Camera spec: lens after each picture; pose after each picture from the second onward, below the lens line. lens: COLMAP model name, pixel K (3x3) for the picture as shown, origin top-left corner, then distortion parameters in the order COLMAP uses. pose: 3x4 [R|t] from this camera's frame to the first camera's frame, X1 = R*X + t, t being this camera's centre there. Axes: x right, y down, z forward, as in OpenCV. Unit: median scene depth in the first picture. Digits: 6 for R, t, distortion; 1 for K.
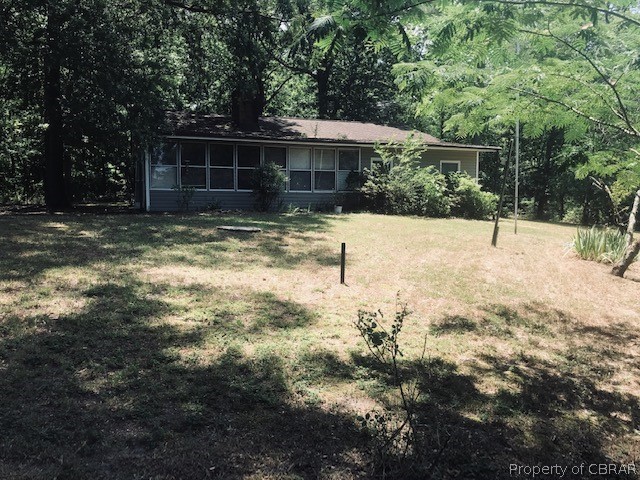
lens RADIAL K [[514.9, 0, 320.0], [0, 514.9, 240.0], [0, 0, 1]] dist [0.061545, -0.004475]
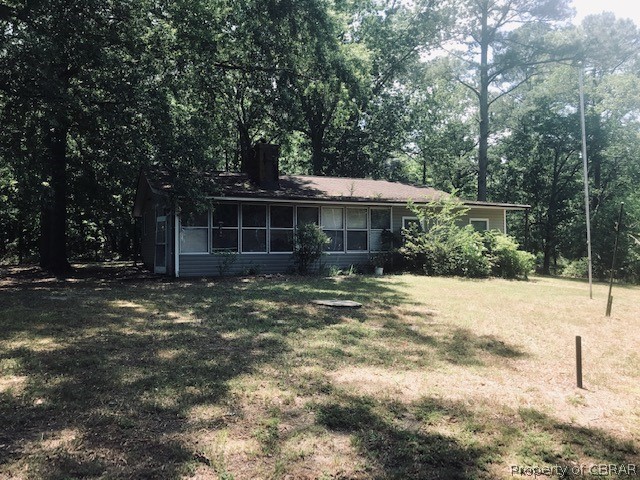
lens RADIAL K [[514.9, 0, 320.0], [0, 514.9, 240.0], [0, 0, 1]] dist [0.061545, -0.004475]
pose [[0.997246, -0.010771, 0.073380, -0.135693], [0.018091, 0.994840, -0.099830, -0.023326], [-0.071926, 0.100883, 0.992295, 0.058606]]
